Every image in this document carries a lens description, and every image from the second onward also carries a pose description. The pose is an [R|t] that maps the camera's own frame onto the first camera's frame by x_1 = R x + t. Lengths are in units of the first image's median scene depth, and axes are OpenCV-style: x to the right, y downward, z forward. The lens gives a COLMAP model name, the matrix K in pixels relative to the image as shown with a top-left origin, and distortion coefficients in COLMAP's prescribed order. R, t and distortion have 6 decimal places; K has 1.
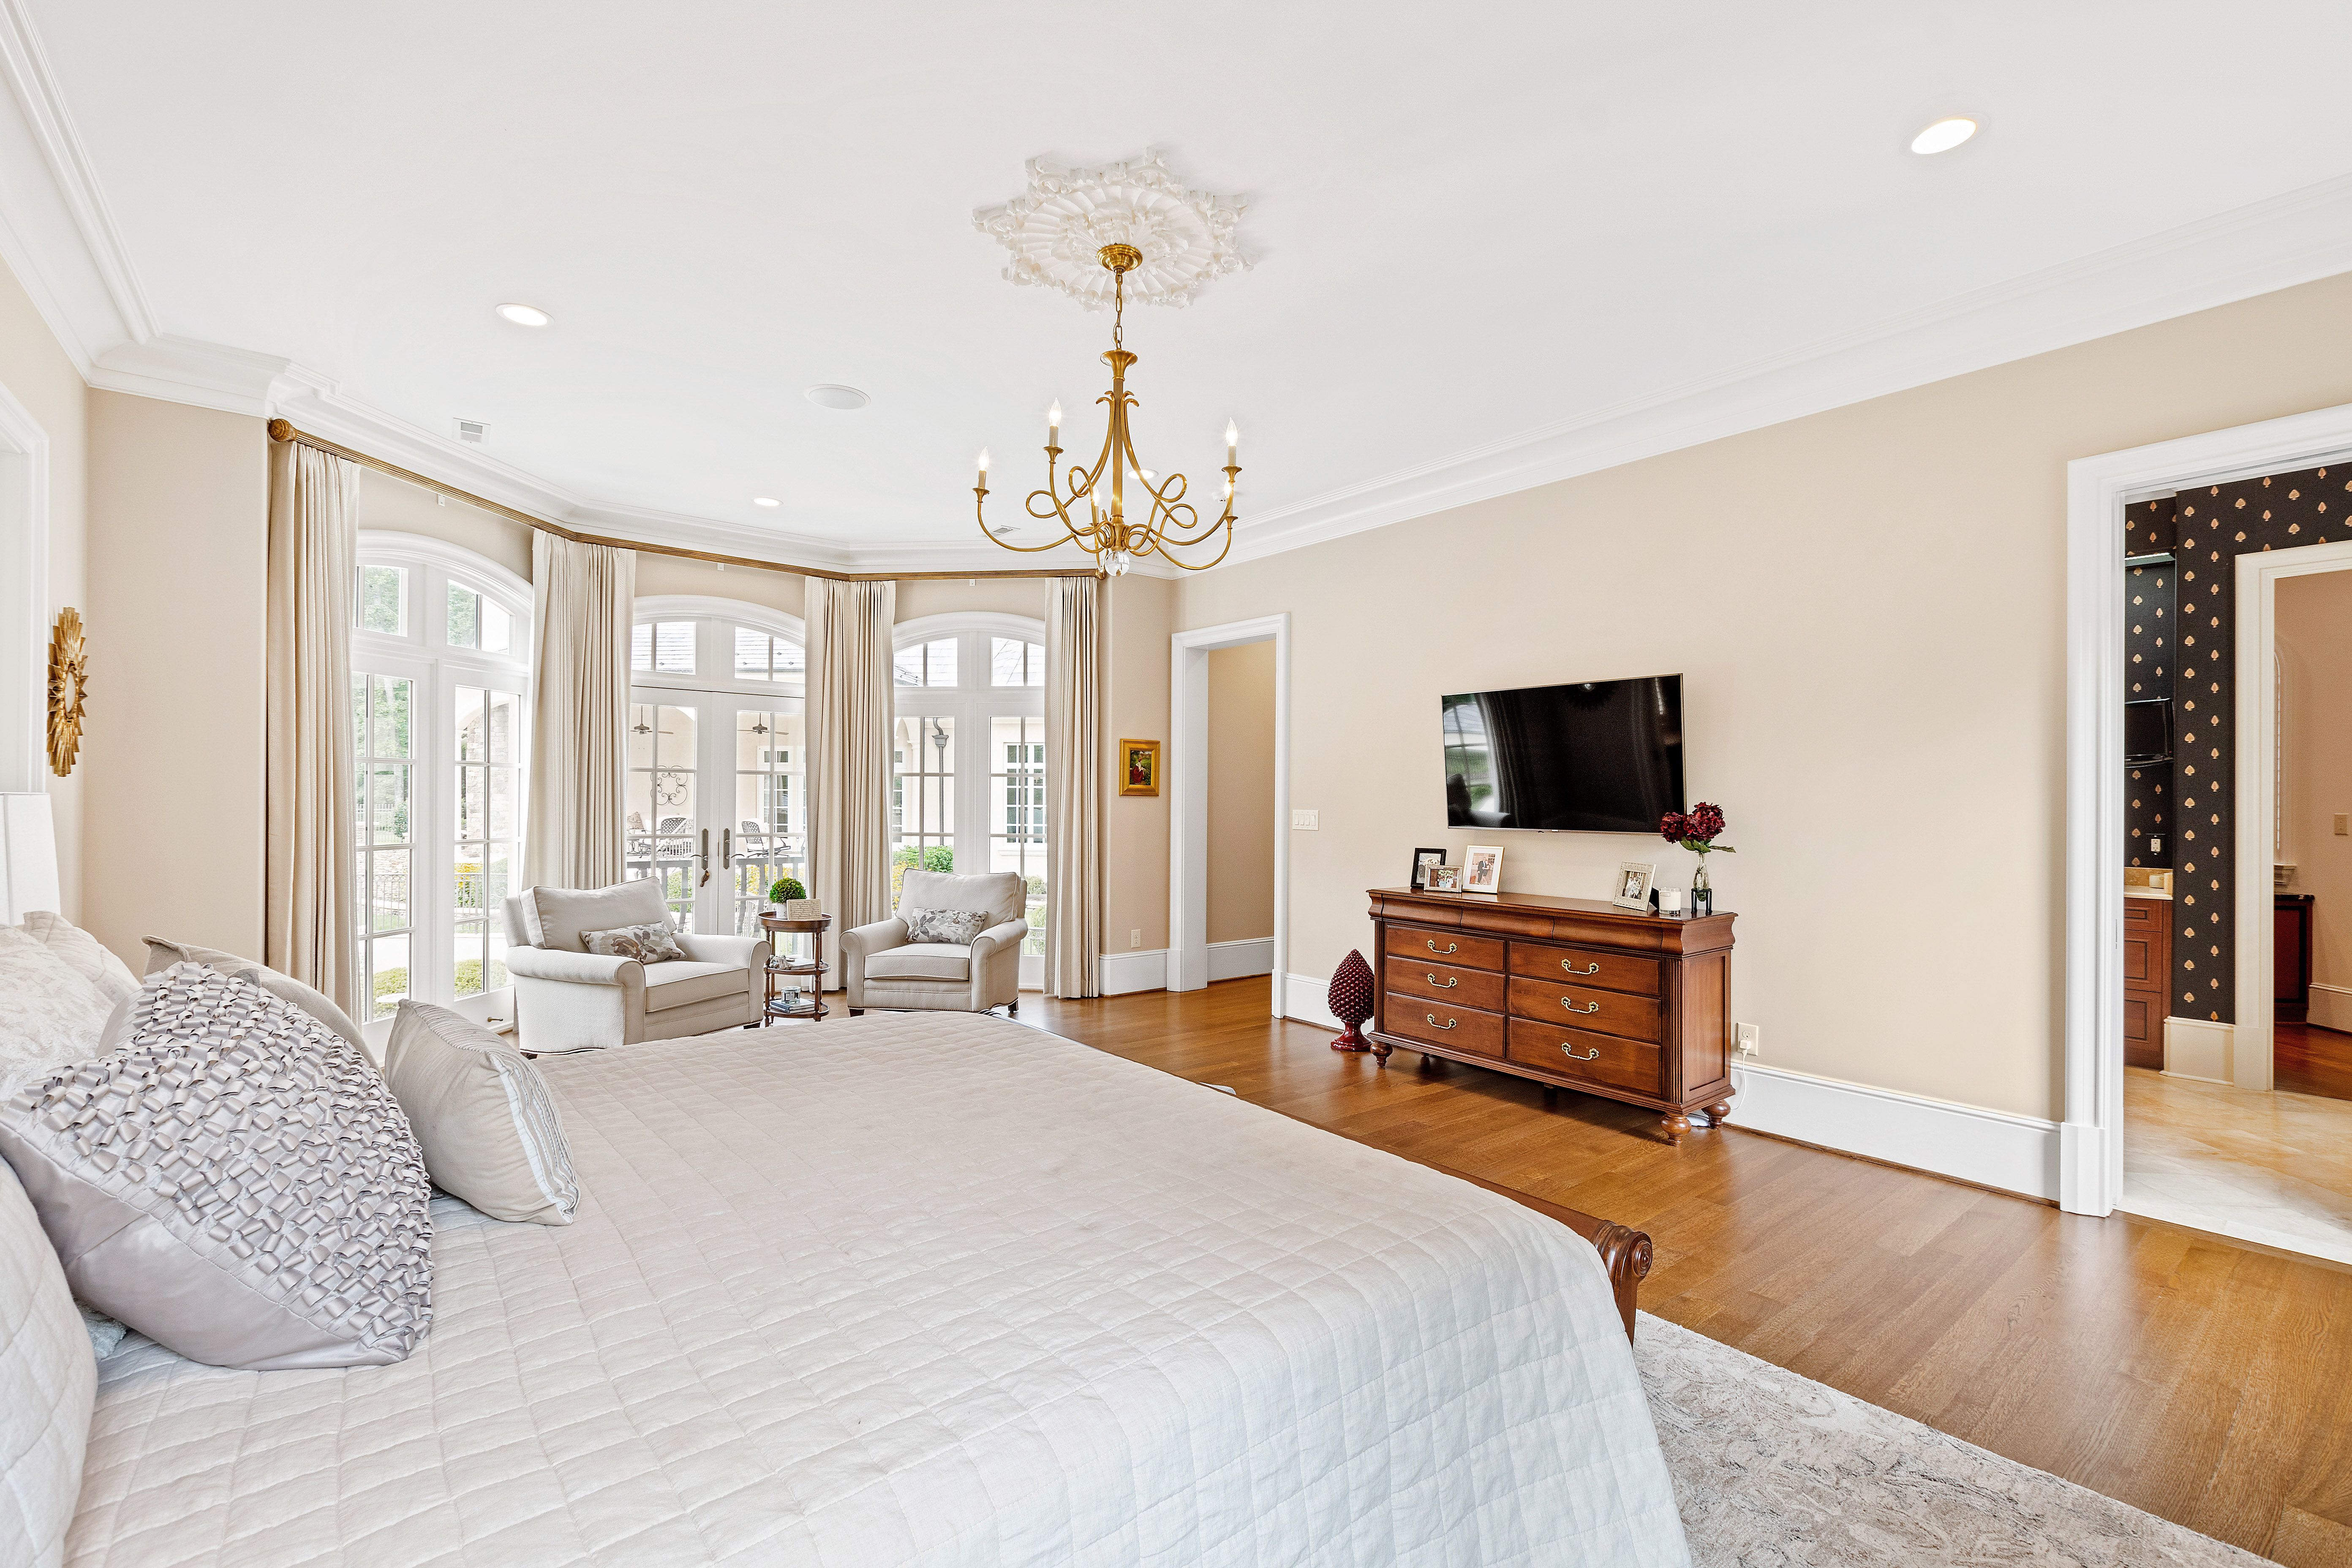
lens RADIAL K [[1016.6, 0, 1165.4], [0, 1016.6, 787.3], [0, 0, 1]] dist [-0.000564, -0.000010]
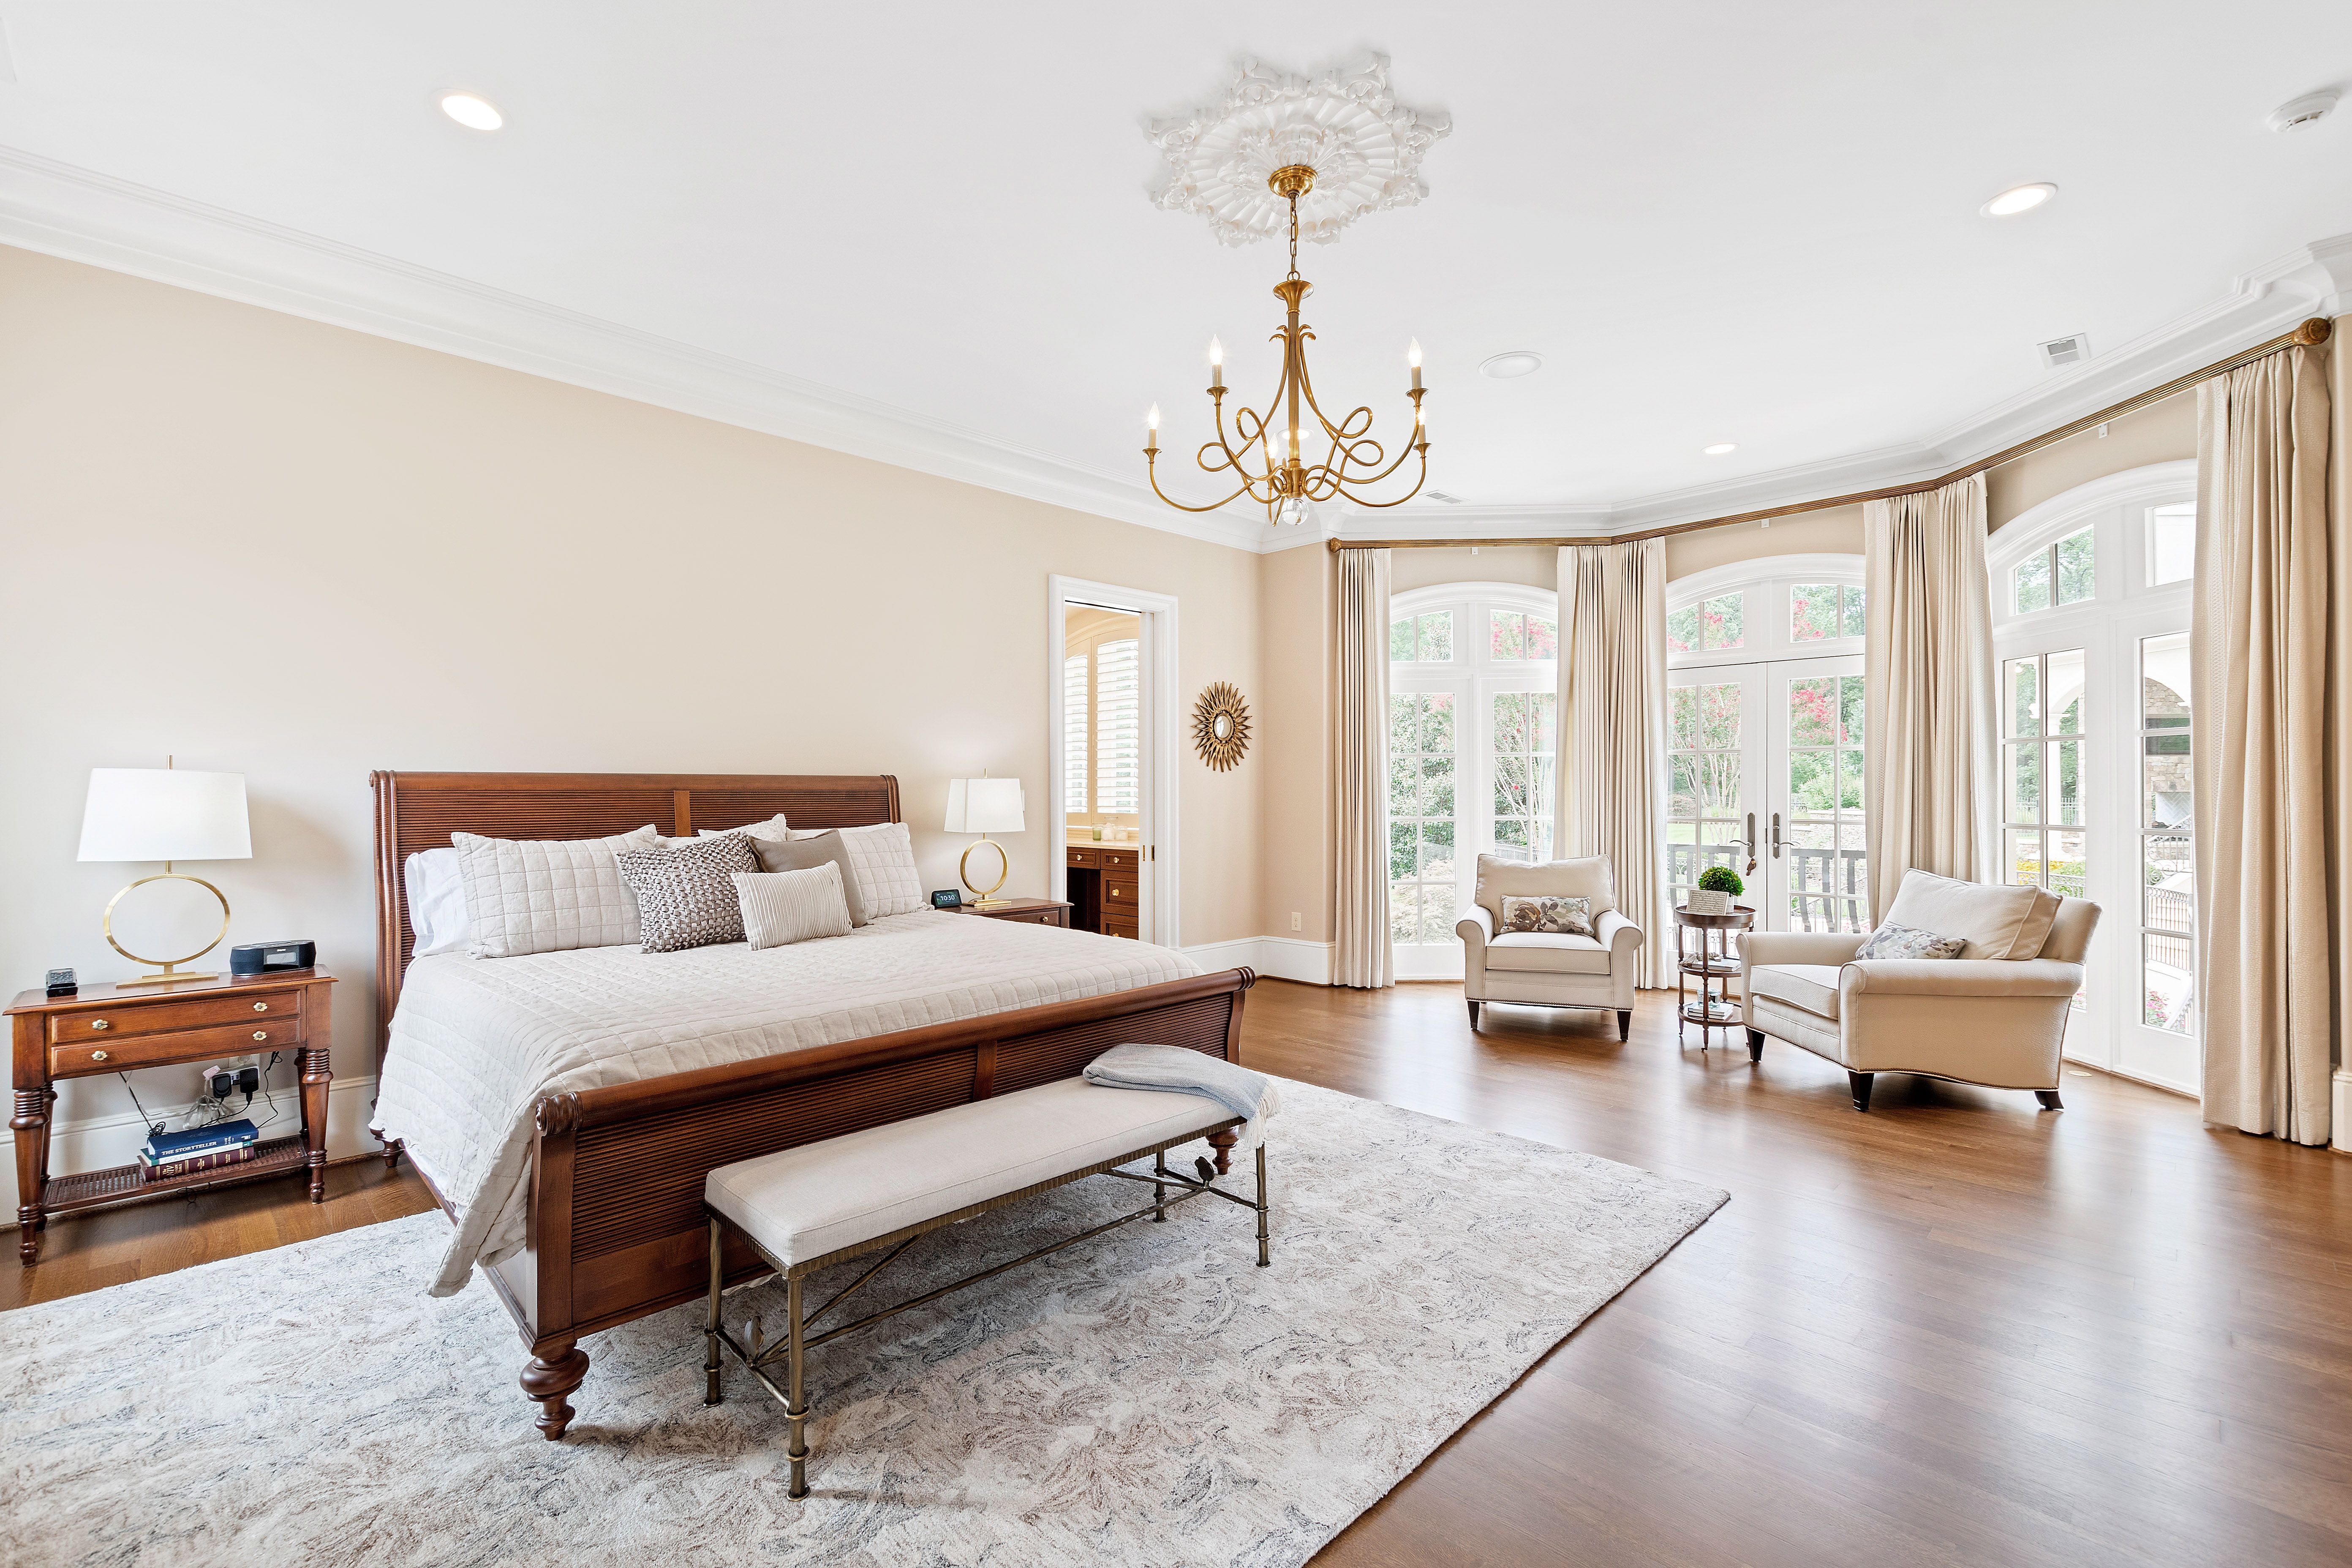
lens RADIAL K [[1016.6, 0, 1165.9], [0, 1016.6, 799.1], [0, 0, 1]] dist [-0.000564, -0.000010]
pose [[0.096583, 0.000027, -0.995325, 0.446200], [0.015495, 0.999879, 0.001530, 0.019611], [0.995204, -0.015571, 0.096571, 0.409682]]
